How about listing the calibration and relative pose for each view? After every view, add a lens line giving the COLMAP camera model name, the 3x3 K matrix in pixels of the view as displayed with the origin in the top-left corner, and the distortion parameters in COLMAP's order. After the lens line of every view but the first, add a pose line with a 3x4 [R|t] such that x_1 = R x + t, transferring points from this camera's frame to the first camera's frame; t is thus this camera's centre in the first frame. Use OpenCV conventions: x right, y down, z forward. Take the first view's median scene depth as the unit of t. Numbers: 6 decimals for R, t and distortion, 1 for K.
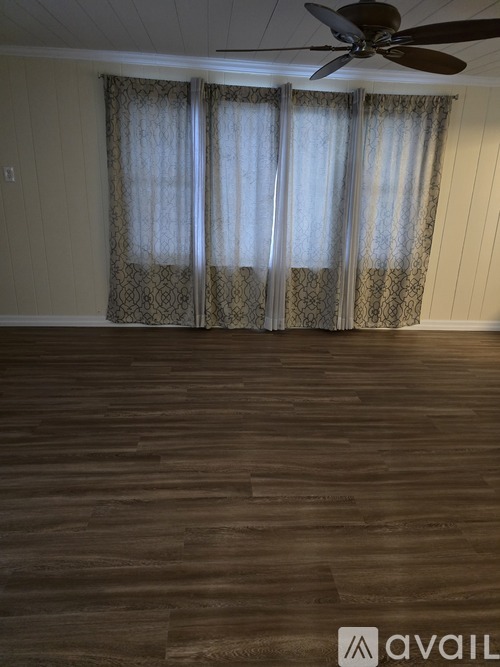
lens RADIAL K [[445.2, 0, 249.2], [0, 445.2, 331.3], [0, 0, 1]] dist [0.052512, -0.041161]
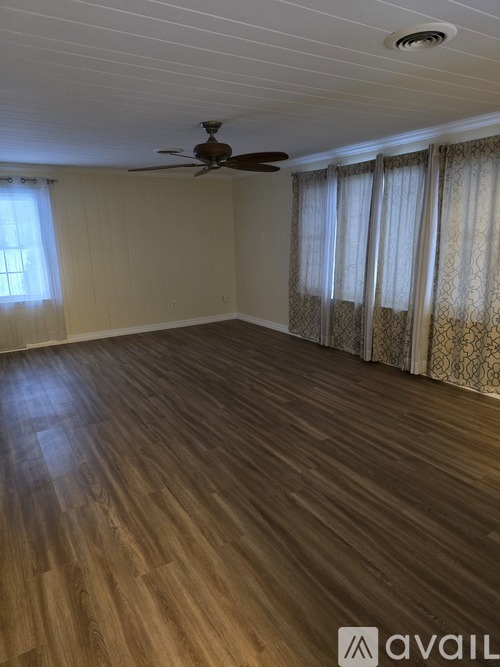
lens RADIAL K [[445.2, 0, 253.7], [0, 445.2, 328.0], [0, 0, 1]] dist [0.052512, -0.041161]
pose [[0.454818, 0.146109, -0.878518, 1.024448], [-0.245613, 0.968773, 0.033964, -0.056574], [0.856046, 0.200328, 0.476501, 0.225485]]
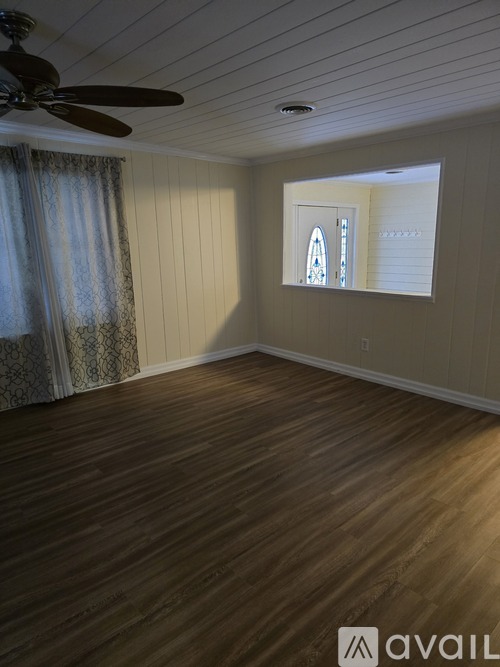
lens RADIAL K [[445.2, 0, 250.5], [0, 445.2, 330.1], [0, 0, 1]] dist [0.052512, -0.041161]
pose [[0.789195, -0.168781, 0.590495, -0.001083], [0.234749, 0.971386, -0.036091, -0.016991], [-0.567507, 0.167101, 0.806234, 0.039957]]
